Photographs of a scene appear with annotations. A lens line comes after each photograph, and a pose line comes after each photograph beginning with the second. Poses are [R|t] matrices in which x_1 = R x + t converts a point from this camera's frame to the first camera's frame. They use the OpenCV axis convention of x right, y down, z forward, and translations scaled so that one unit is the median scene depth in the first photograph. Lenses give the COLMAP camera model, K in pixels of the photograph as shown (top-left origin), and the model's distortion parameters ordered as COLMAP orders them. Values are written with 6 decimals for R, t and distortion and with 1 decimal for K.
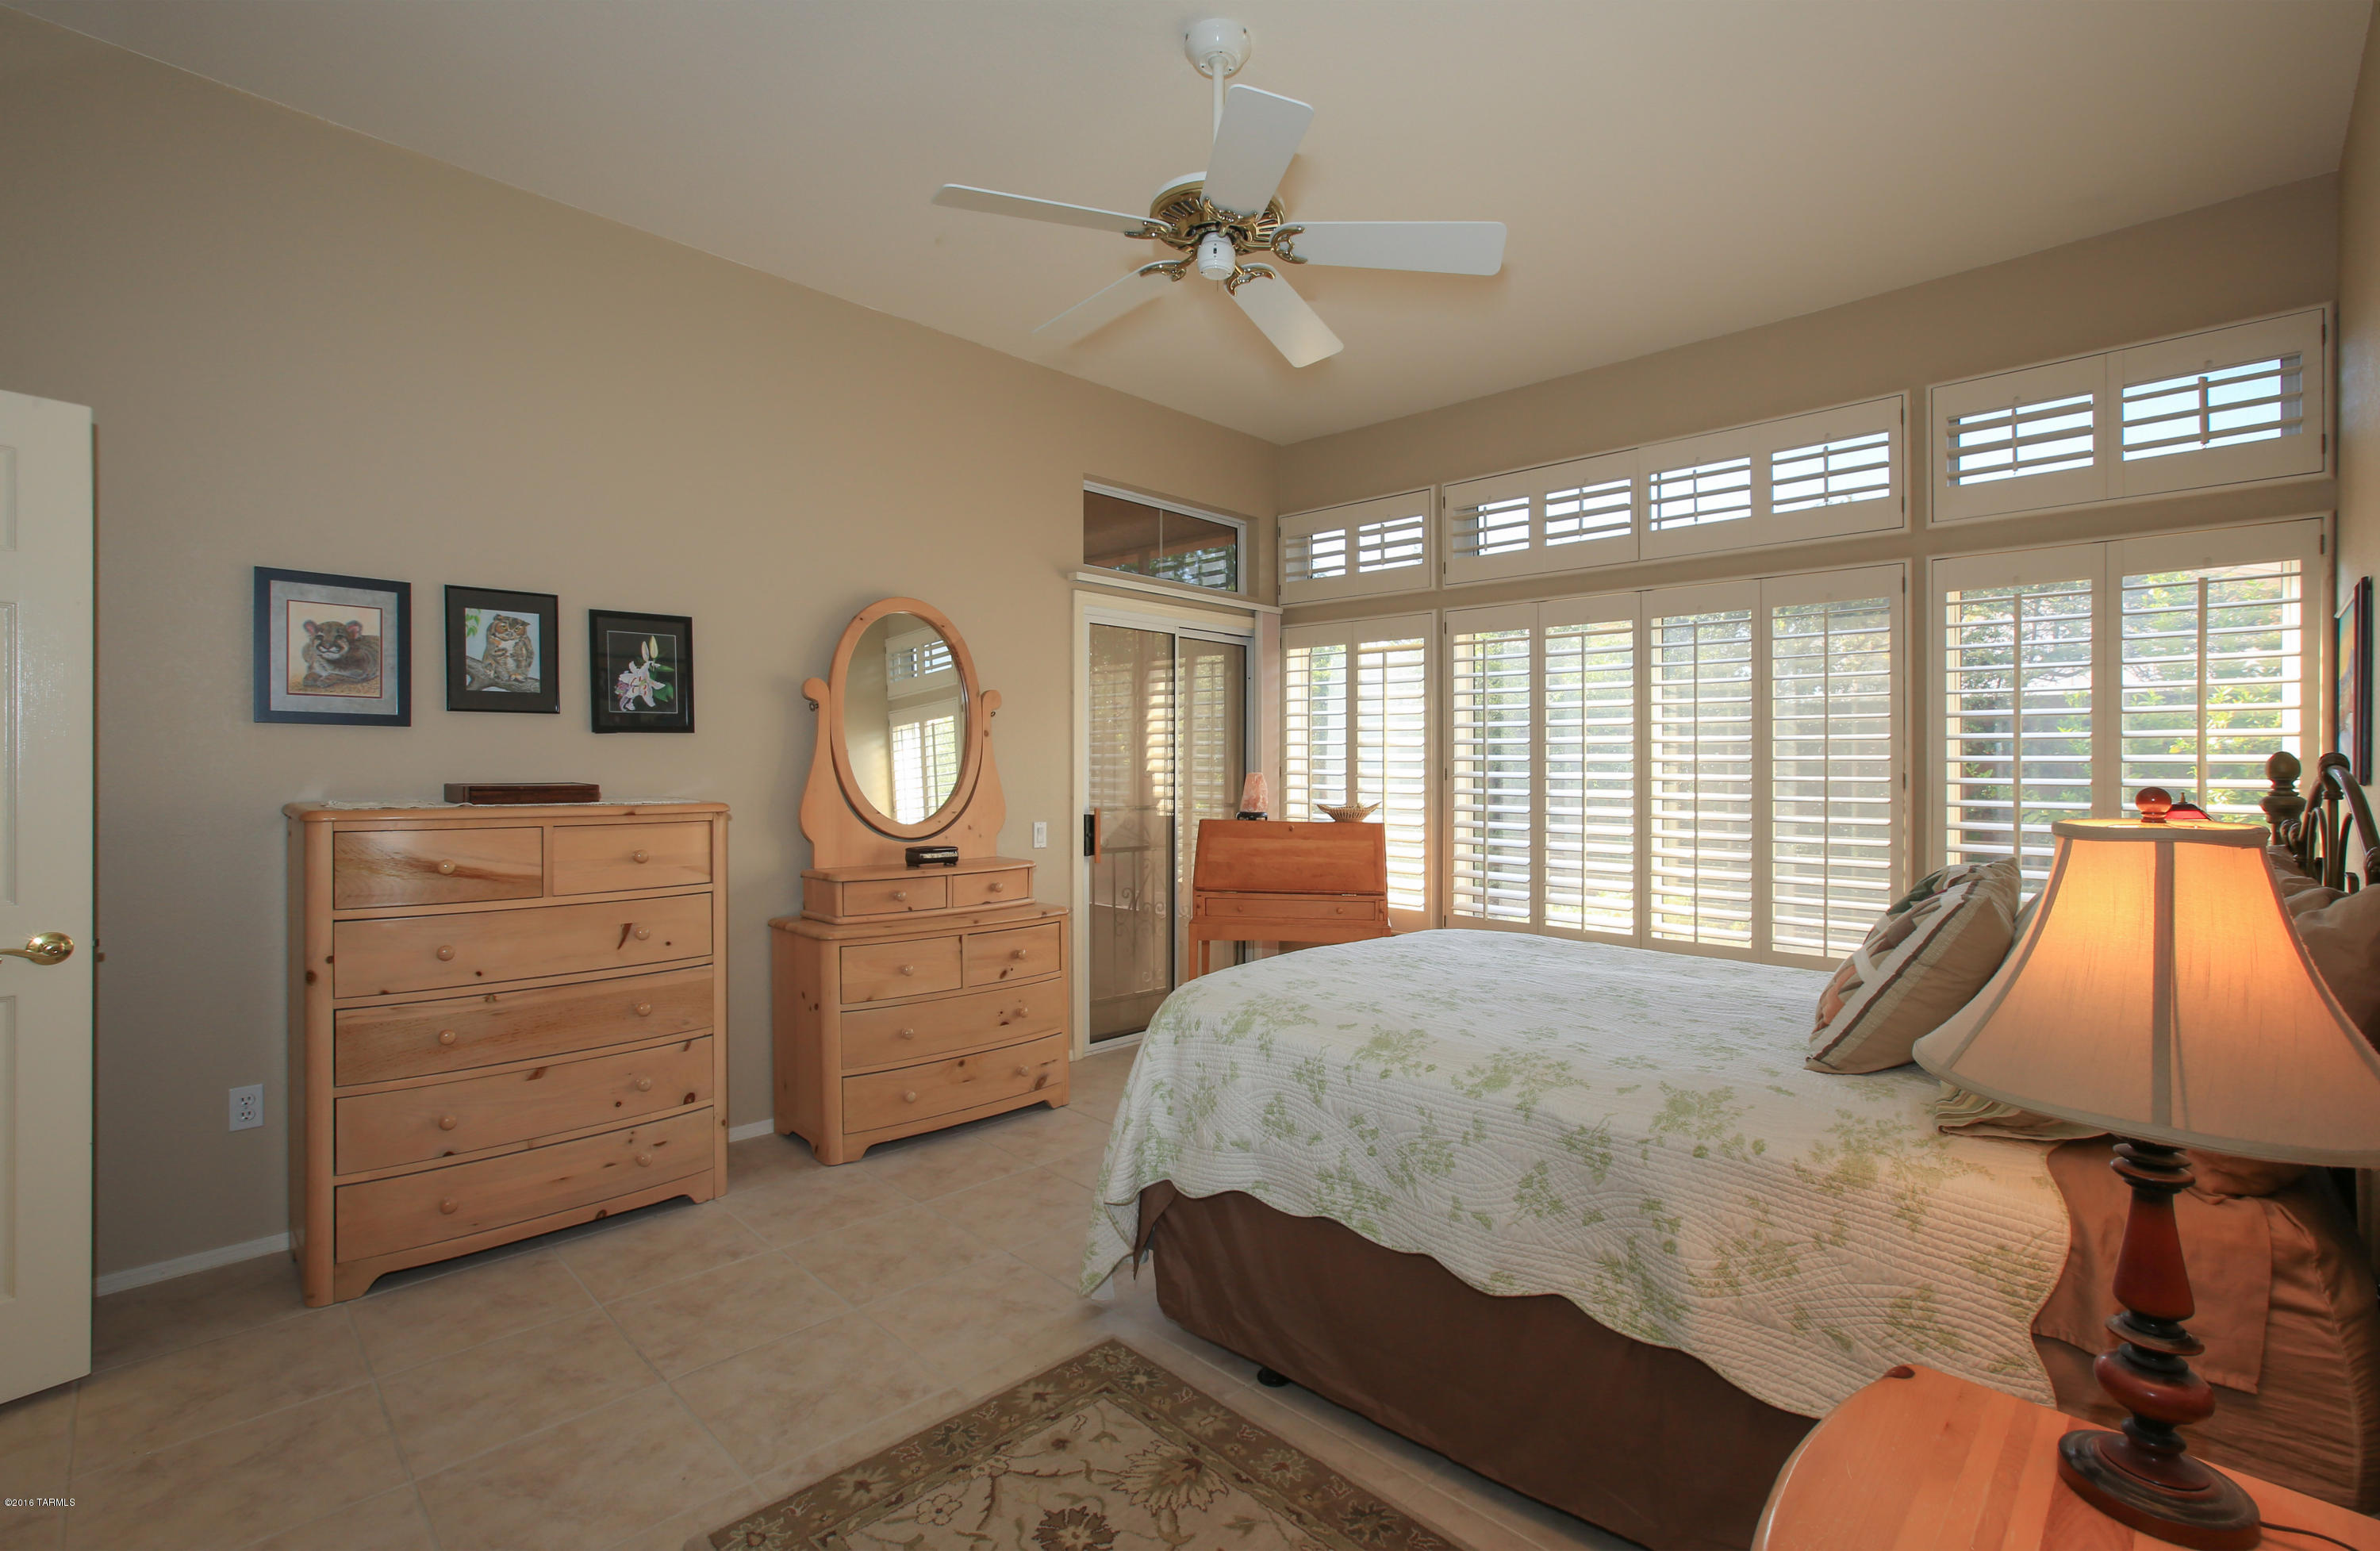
lens RADIAL K [[1063.1, 0, 1190.0], [0, 1063.1, 775.5], [0, 0, 1]] dist [-0.000691, -0.000297]
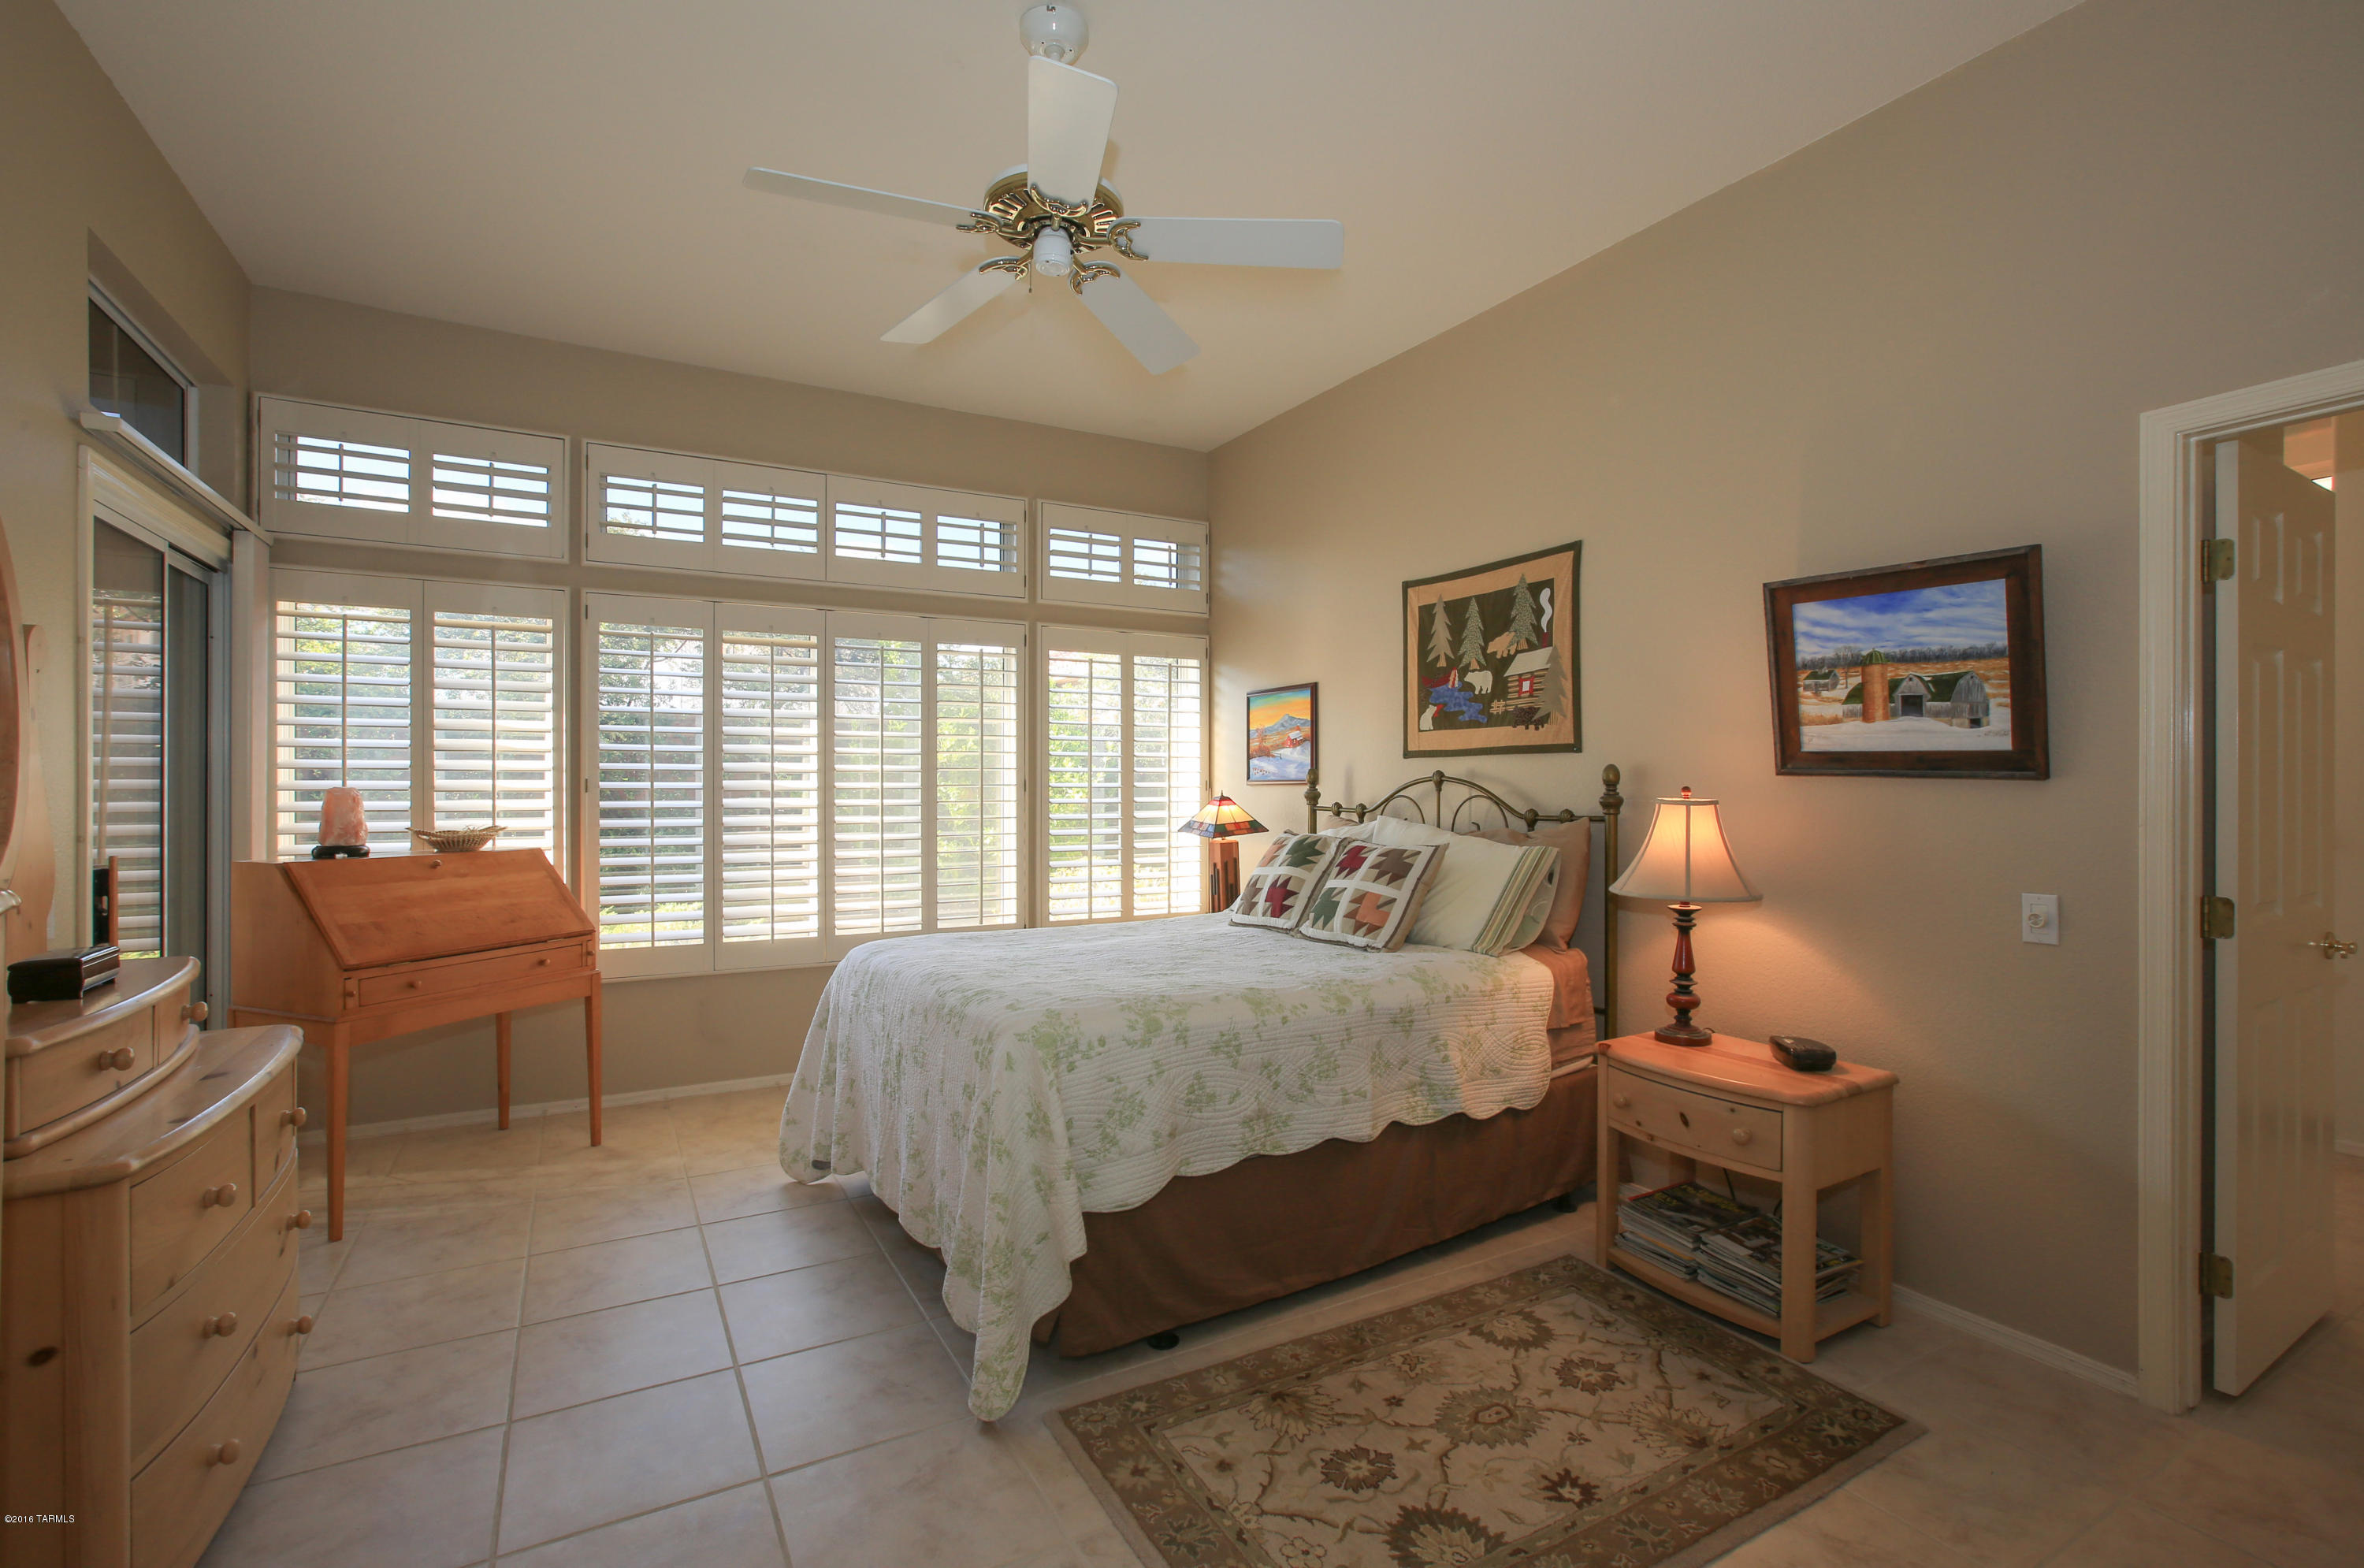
lens RADIAL K [[1065.5, 0, 1202.0], [0, 1065.5, 802.3], [0, 0, 1]] dist [-0.078015, 0.023850]
pose [[0.258571, -0.024674, 0.965677, -0.724200], [0.012112, 0.999678, 0.022300, -0.000882], [-0.965916, 0.005931, 0.258787, 0.541826]]
